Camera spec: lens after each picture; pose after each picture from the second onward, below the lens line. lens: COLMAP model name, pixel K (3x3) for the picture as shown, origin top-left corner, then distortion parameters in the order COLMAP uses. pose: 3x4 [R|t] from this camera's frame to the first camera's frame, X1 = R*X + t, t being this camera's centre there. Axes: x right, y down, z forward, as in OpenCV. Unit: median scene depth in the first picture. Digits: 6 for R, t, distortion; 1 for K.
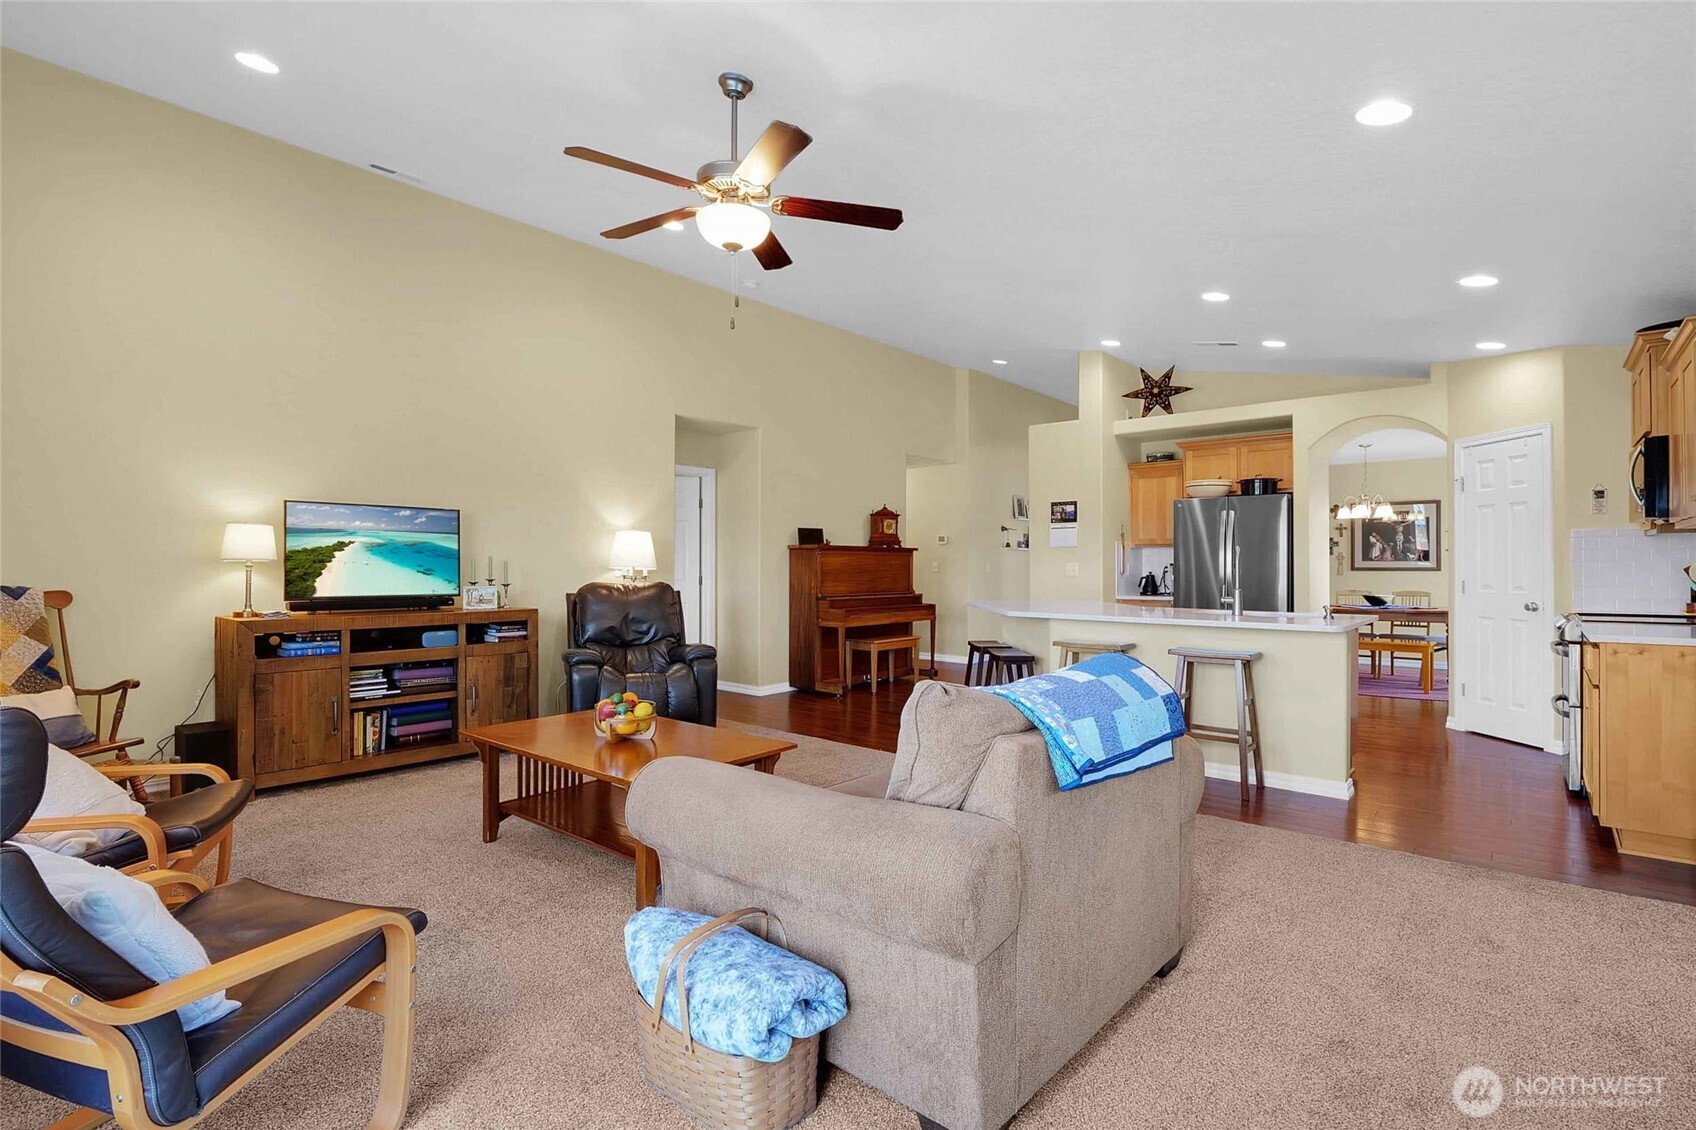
lens RADIAL K [[803.5, 0, 848.0], [0, 803.5, 565.0], [0, 0, 1]] dist [0.000714, 0.000212]
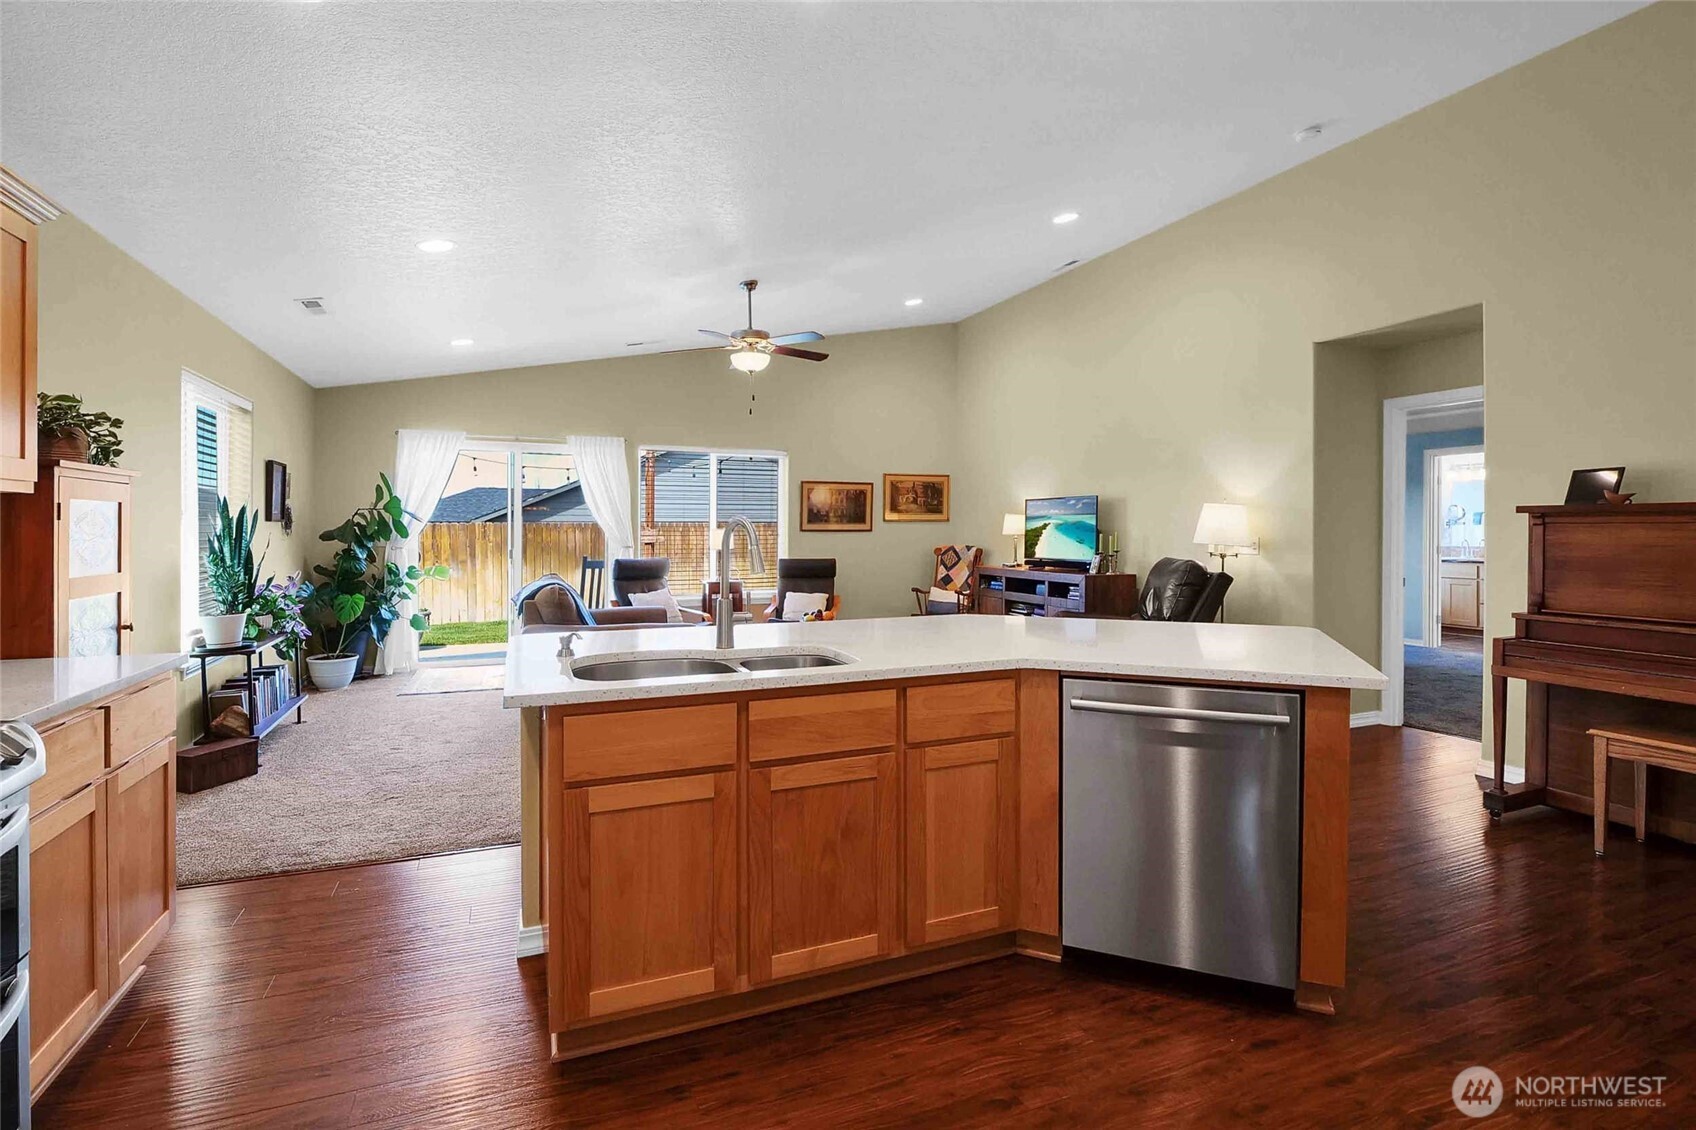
lens RADIAL K [[793.4, 0, 850.5], [0, 793.4, 548.6], [0, 0, 1]] dist [-0.006087, 0.000145]
pose [[-0.447493, 0.020653, -0.894049, 0.567002], [-0.001564, 0.999714, 0.023876, -0.009999], [0.894286, 0.012082, -0.447333, 0.819994]]
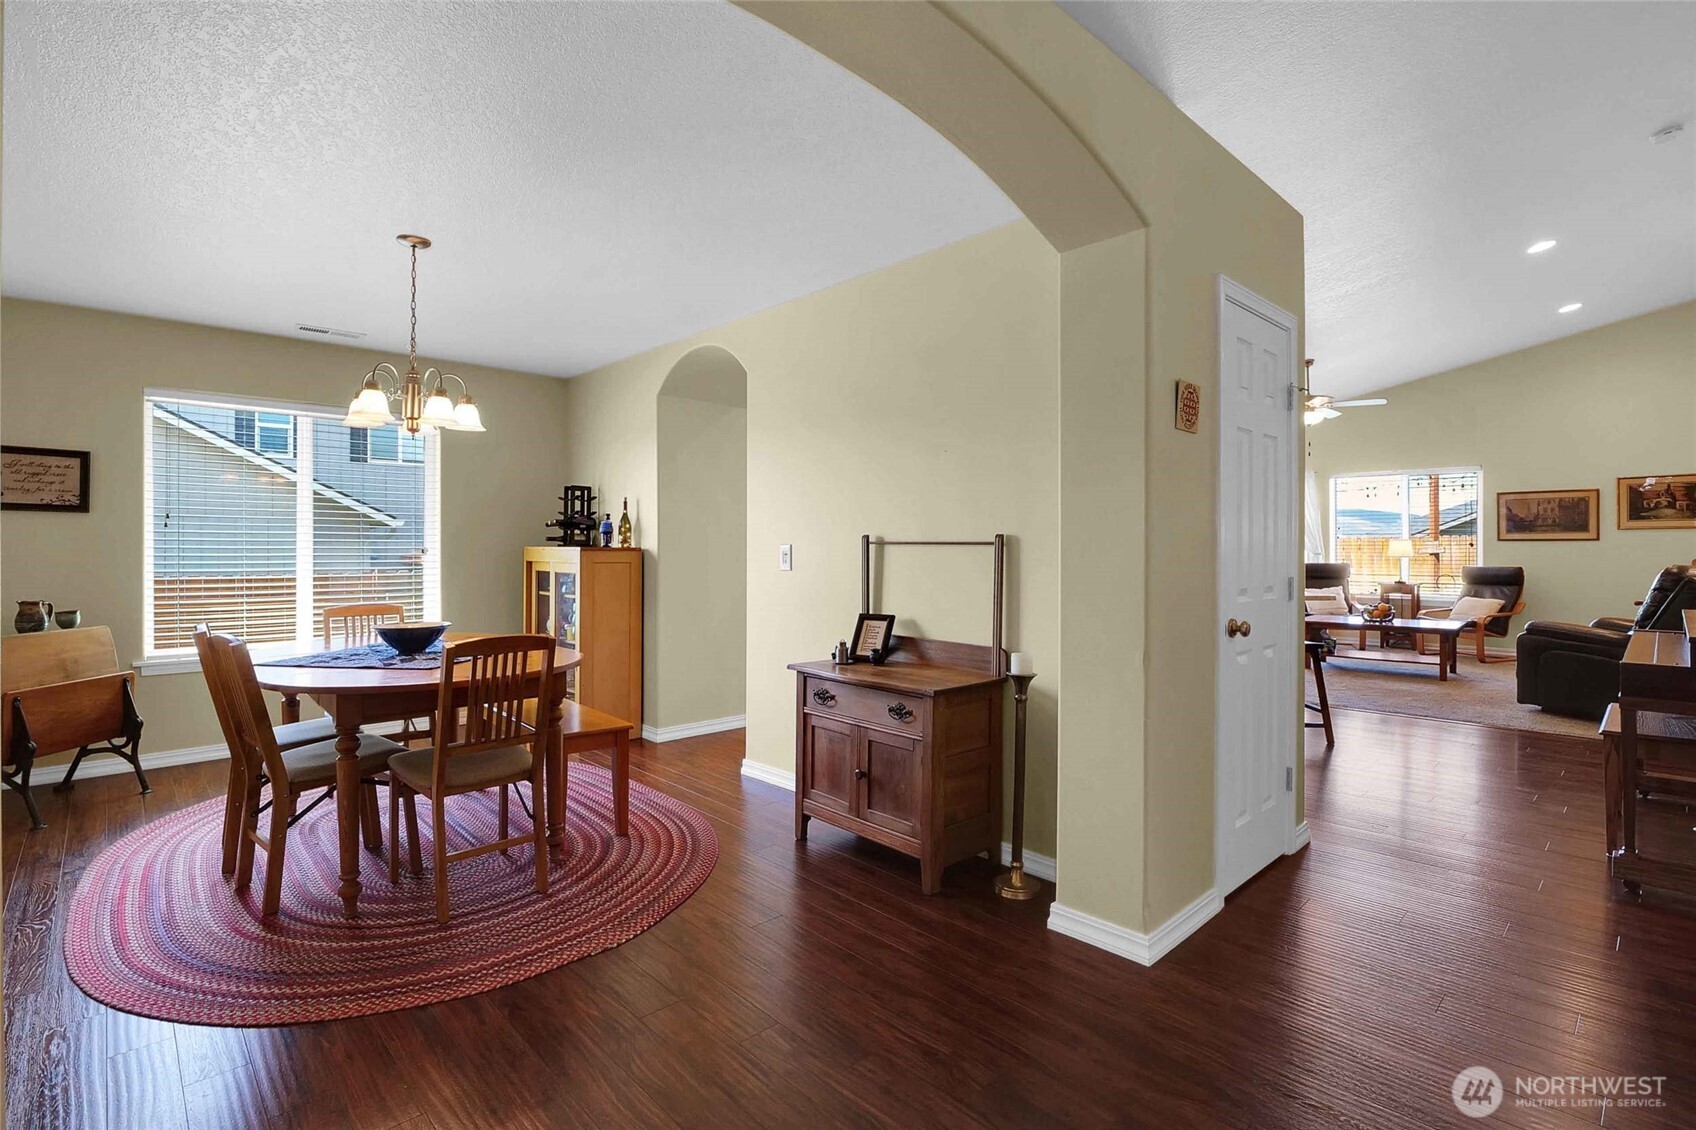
lens RADIAL K [[801.2, 0, 841.2], [0, 801.2, 526.9], [0, 0, 1]] dist [-0.001991, -0.000241]
pose [[-0.994167, 0.001466, 0.107842, 0.433960], [-0.000786, 0.999783, -0.020837, -0.002663], [-0.107849, -0.020801, -0.993950, 1.491351]]
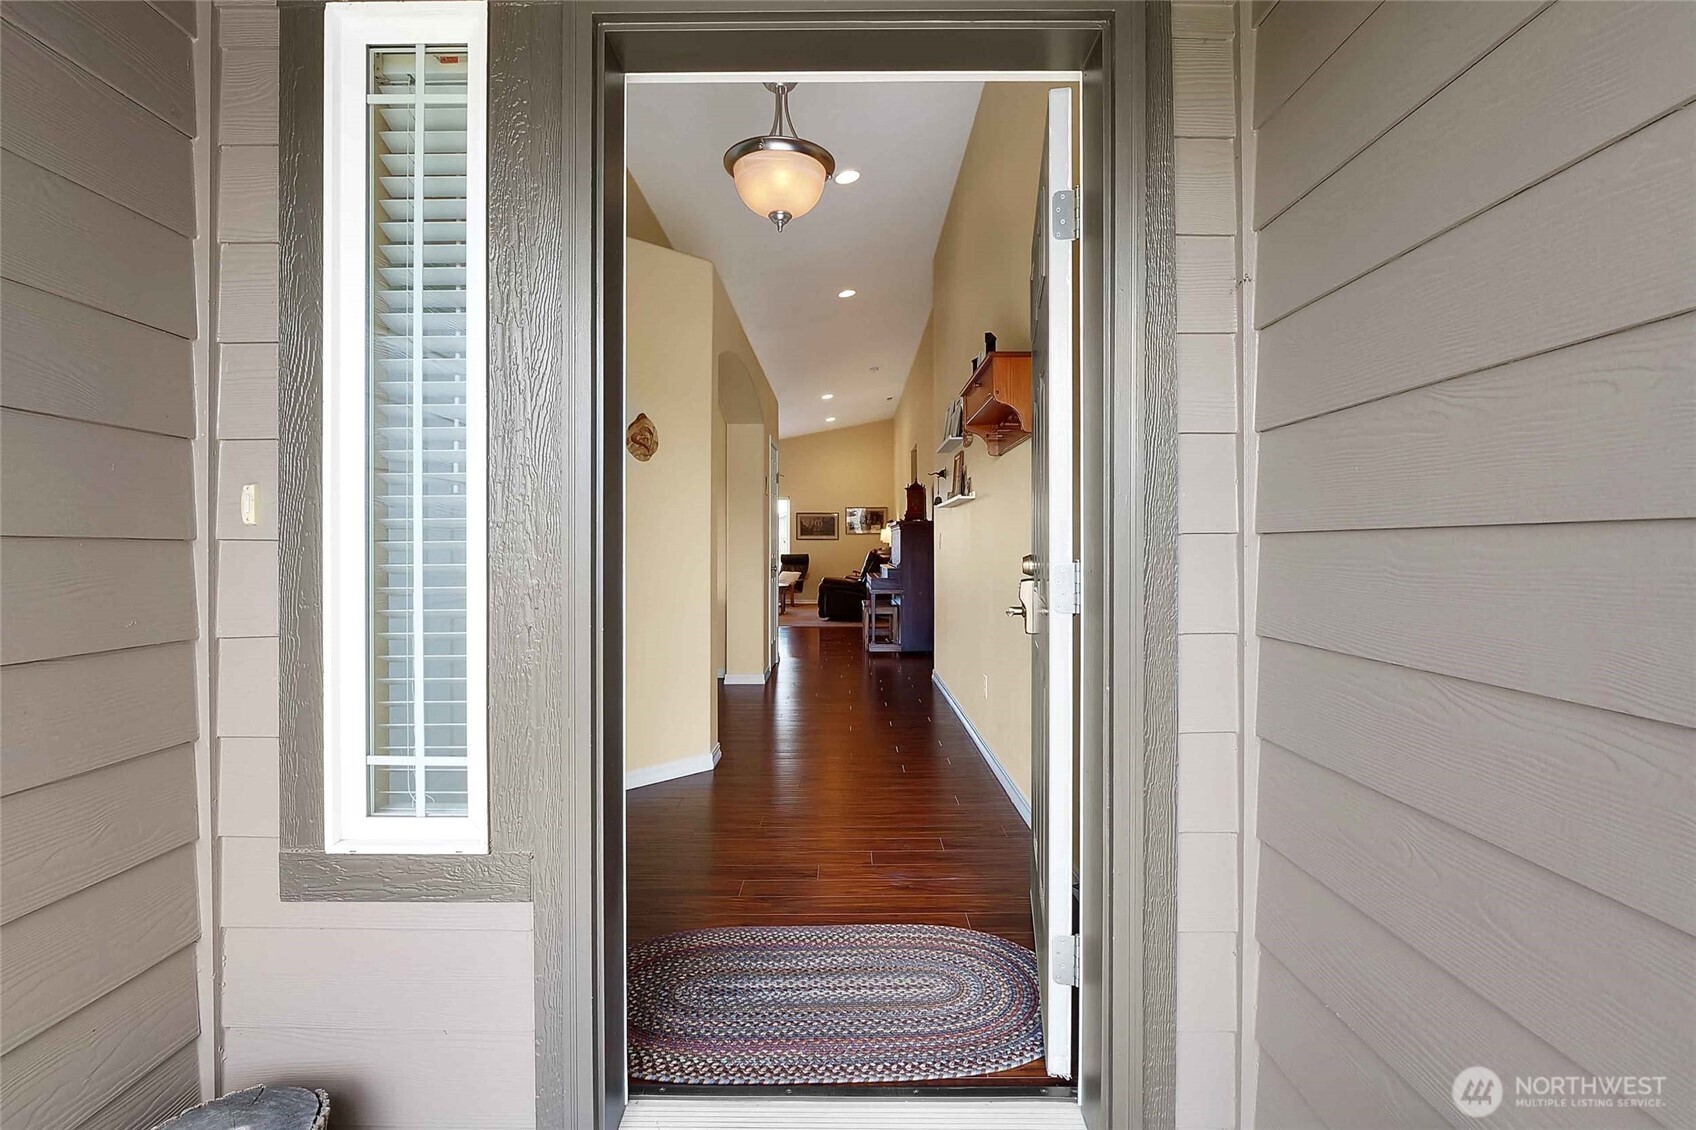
lens RADIAL K [[803.5, 0, 848.0], [0, 803.5, 565.0], [0, 0, 1]] dist [0.000714, 0.000212]
pose [[-0.765065, 0.020908, -0.643614, 0.836741], [0.001863, 0.999540, 0.030255, -0.005036], [0.643951, 0.021948, -0.764752, 1.897580]]
